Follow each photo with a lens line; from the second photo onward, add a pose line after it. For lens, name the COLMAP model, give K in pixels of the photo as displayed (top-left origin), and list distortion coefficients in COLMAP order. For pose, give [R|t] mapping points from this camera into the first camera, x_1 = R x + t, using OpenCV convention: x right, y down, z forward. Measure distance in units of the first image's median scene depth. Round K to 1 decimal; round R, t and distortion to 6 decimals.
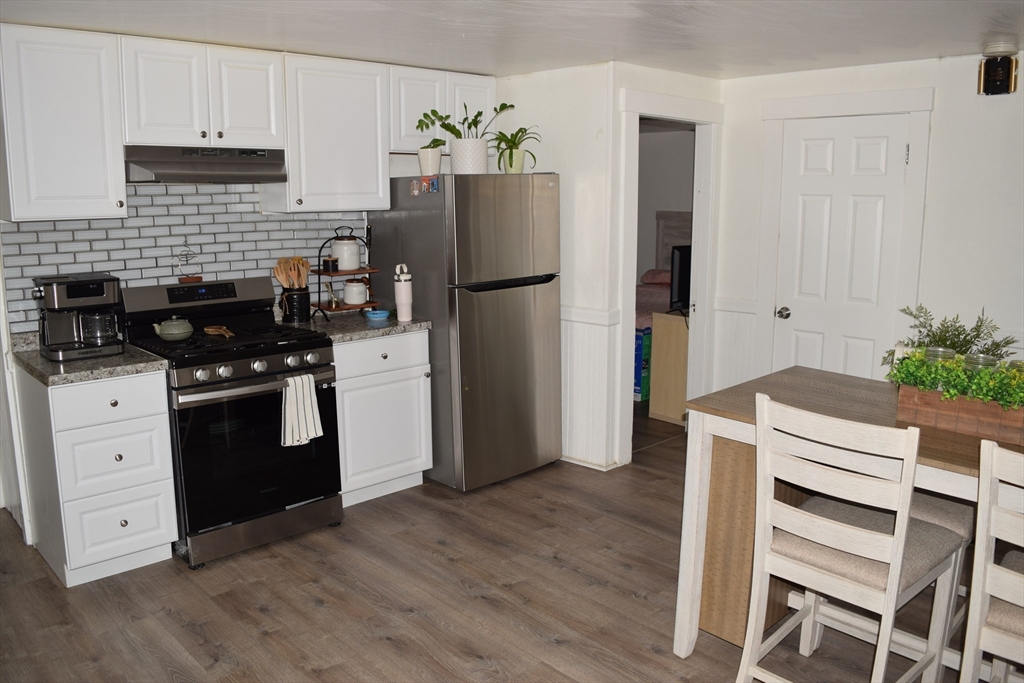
lens RADIAL K [[805.9, 0, 511.4], [0, 805.9, 342.5], [0, 0, 1]] dist [-0.094213, 0.021773]
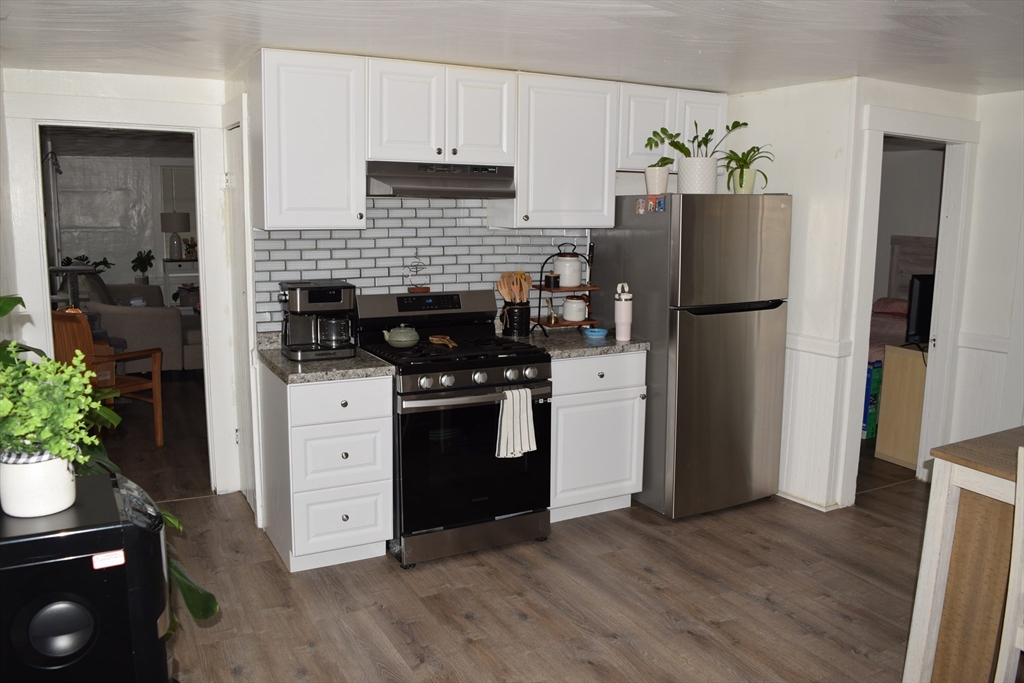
lens RADIAL K [[805.9, 0, 510.4], [0, 805.9, 345.5], [0, 0, 1]] dist [-0.094213, 0.021773]
pose [[0.965815, 0.055638, -0.253193, -0.017968], [-0.059642, 0.998186, -0.008162, -0.005101], [0.252280, 0.022984, 0.967381, 0.009749]]
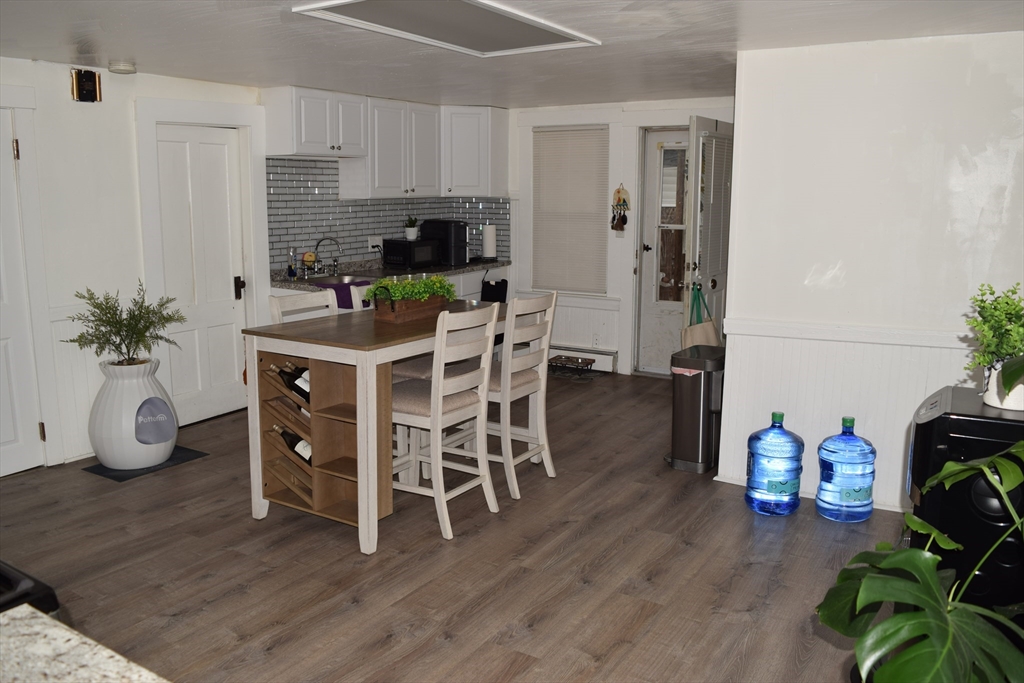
lens RADIAL K [[805.9, 0, 507.1], [0, 805.9, 332.9], [0, 0, 1]] dist [-0.094213, 0.021773]
pose [[-0.265822, -0.150097, 0.952266, -0.725299], [0.188454, 0.960655, 0.204025, -0.106291], [-0.945423, 0.233693, -0.227077, 0.750998]]
